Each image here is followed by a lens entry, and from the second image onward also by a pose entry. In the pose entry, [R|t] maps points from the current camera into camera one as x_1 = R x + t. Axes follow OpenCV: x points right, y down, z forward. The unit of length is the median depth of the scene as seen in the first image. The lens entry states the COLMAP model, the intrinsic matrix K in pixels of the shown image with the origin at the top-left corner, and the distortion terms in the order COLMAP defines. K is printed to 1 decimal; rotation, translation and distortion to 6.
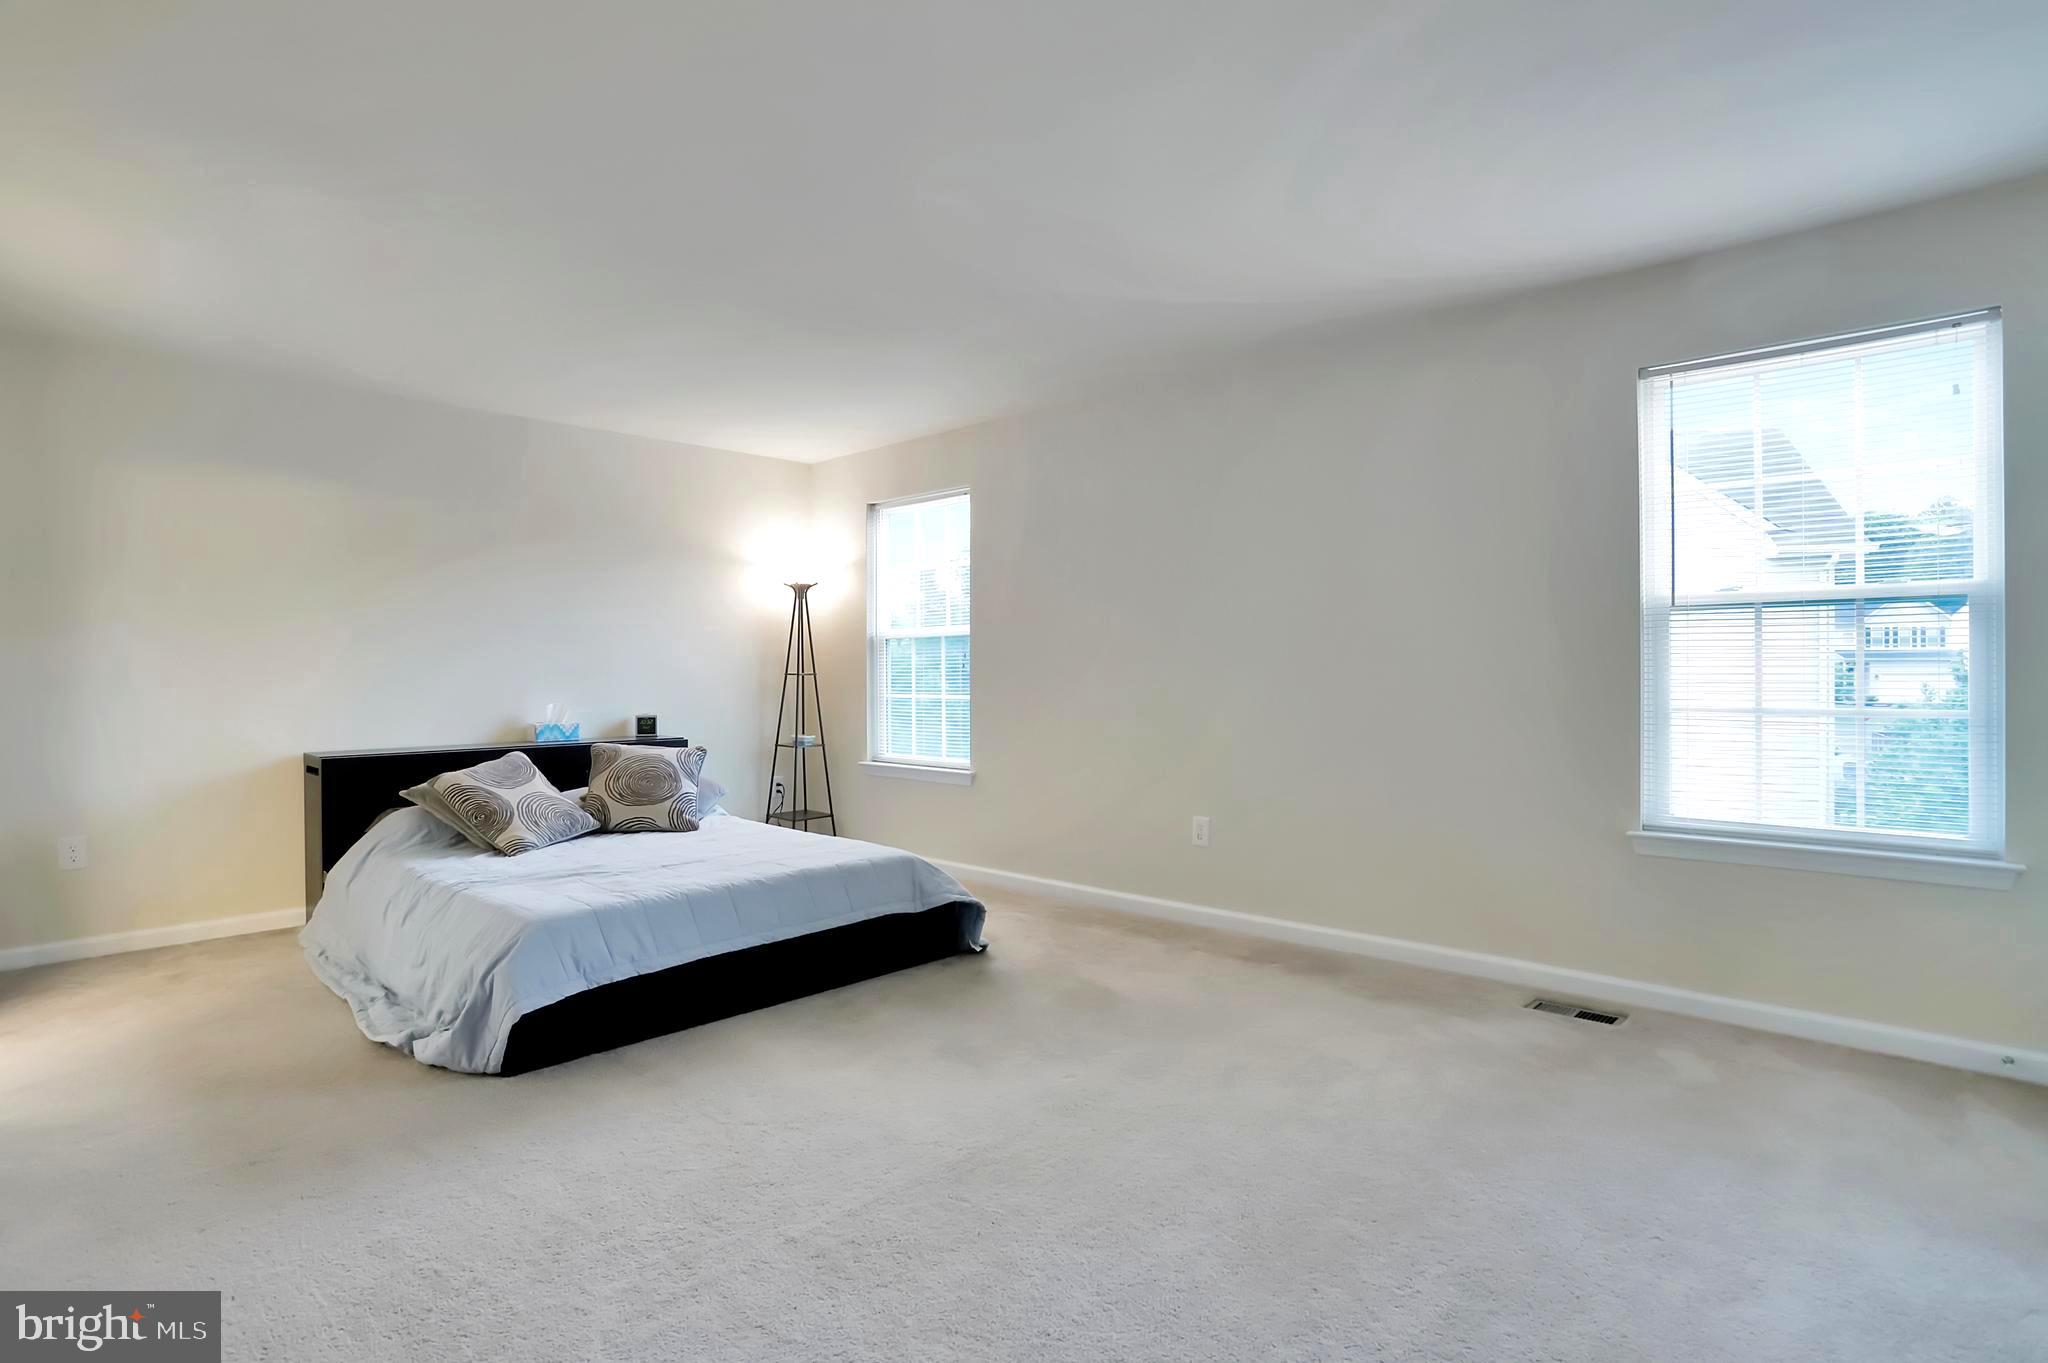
lens RADIAL K [[1016.4, 0, 1034.9], [0, 1016.4, 670.2], [0, 0, 1]] dist [-0.062829, 0.026640]
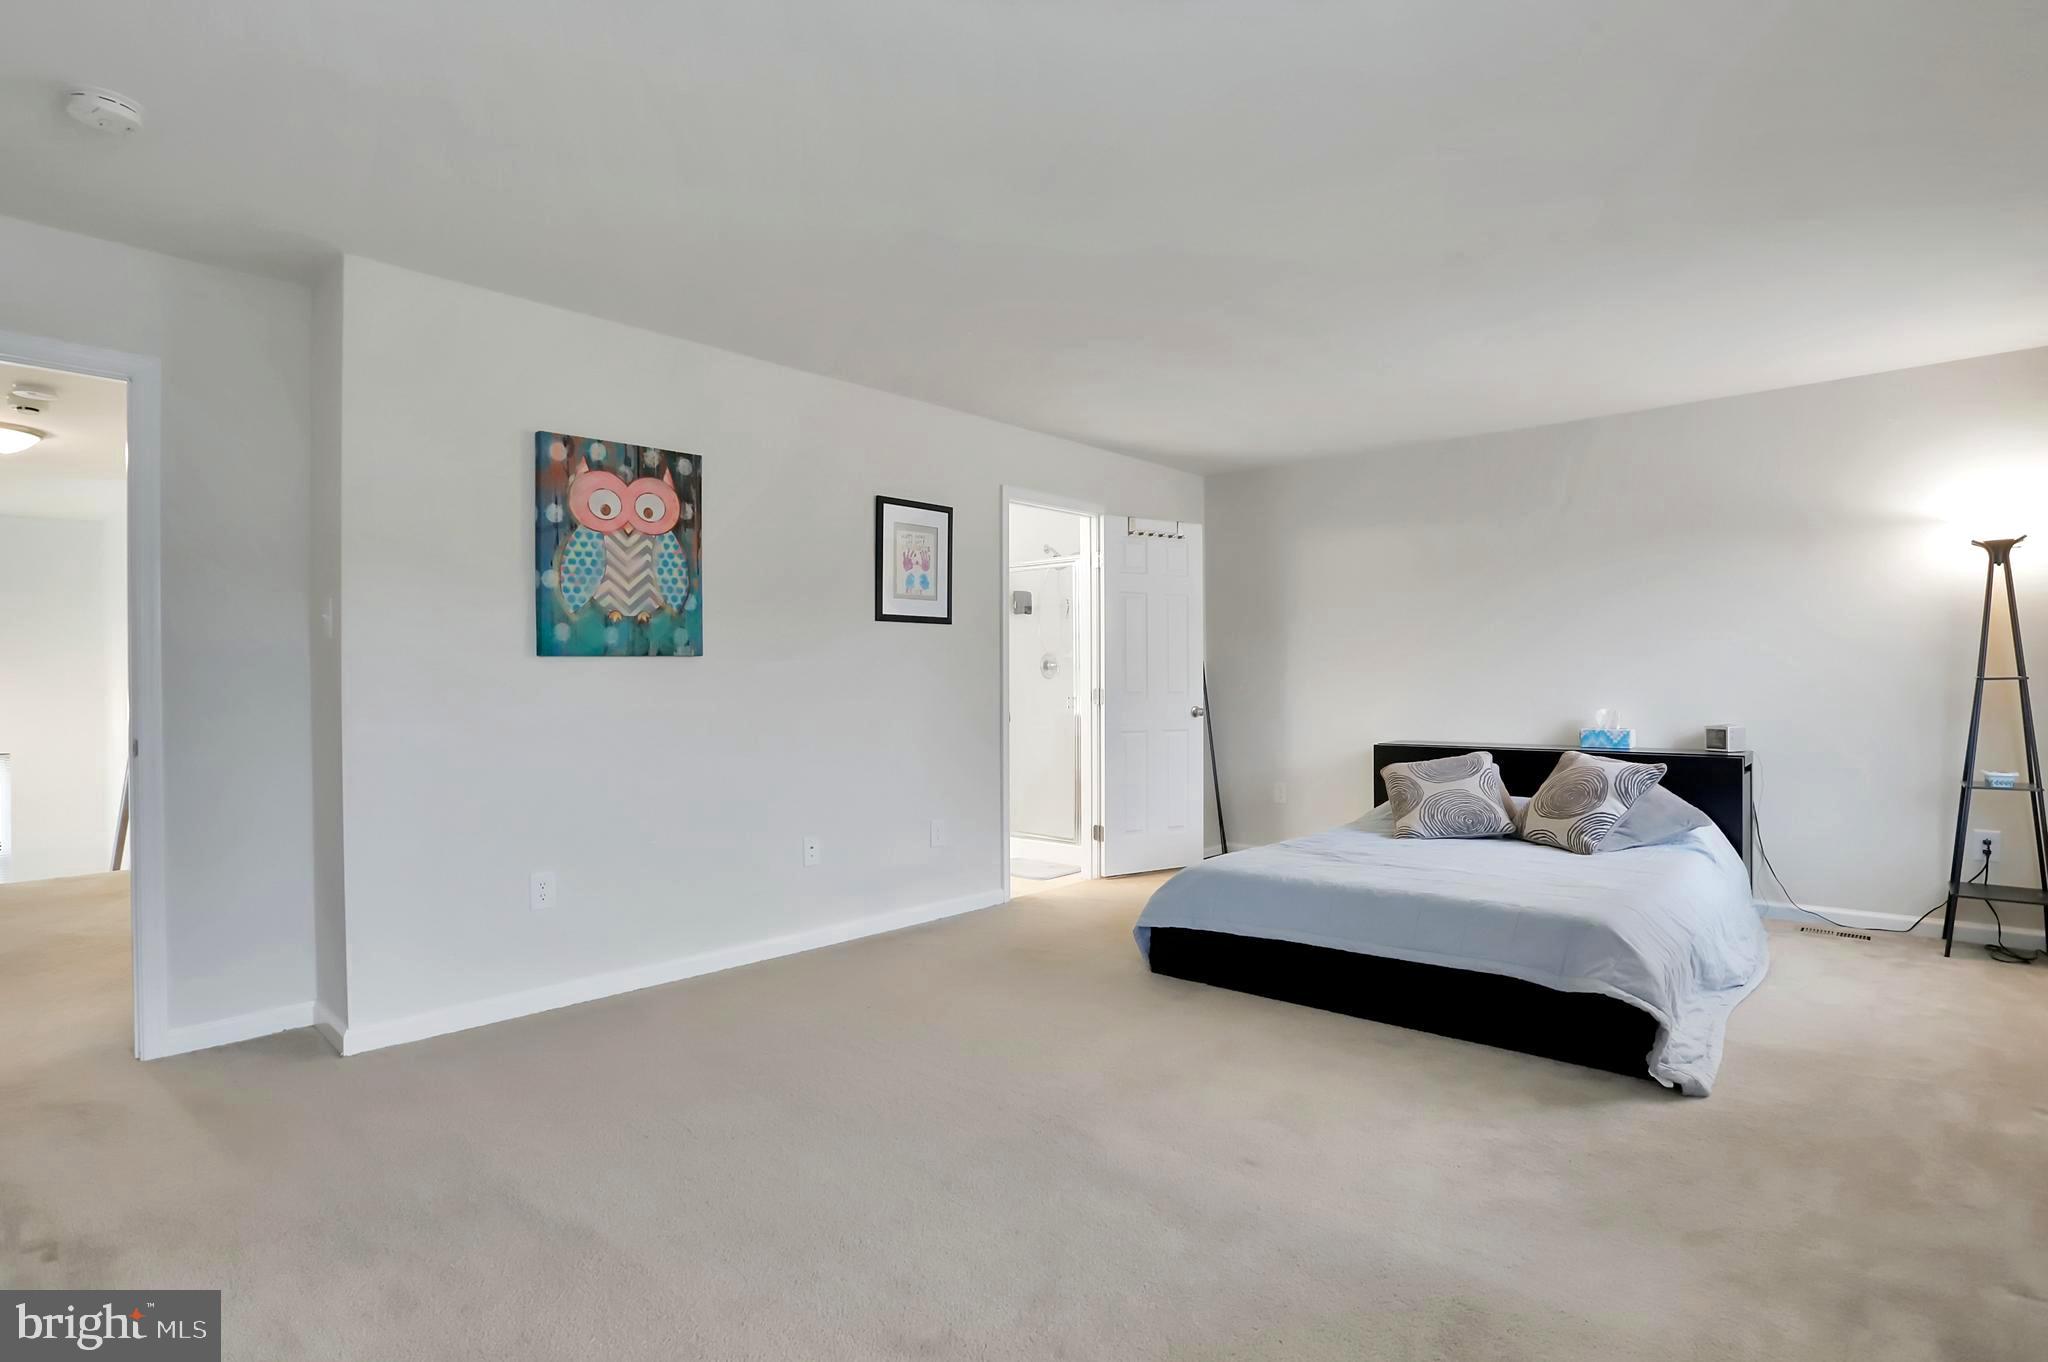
lens RADIAL K [[1016.4, 0, 1034.9], [0, 1016.4, 669.7], [0, 0, 1]] dist [-0.062829, 0.026640]
pose [[0.011299, -0.008201, -0.999903, 0.529409], [0.007850, 0.999936, -0.008112, -0.000757], [0.999905, -0.007757, 0.011363, 0.497088]]
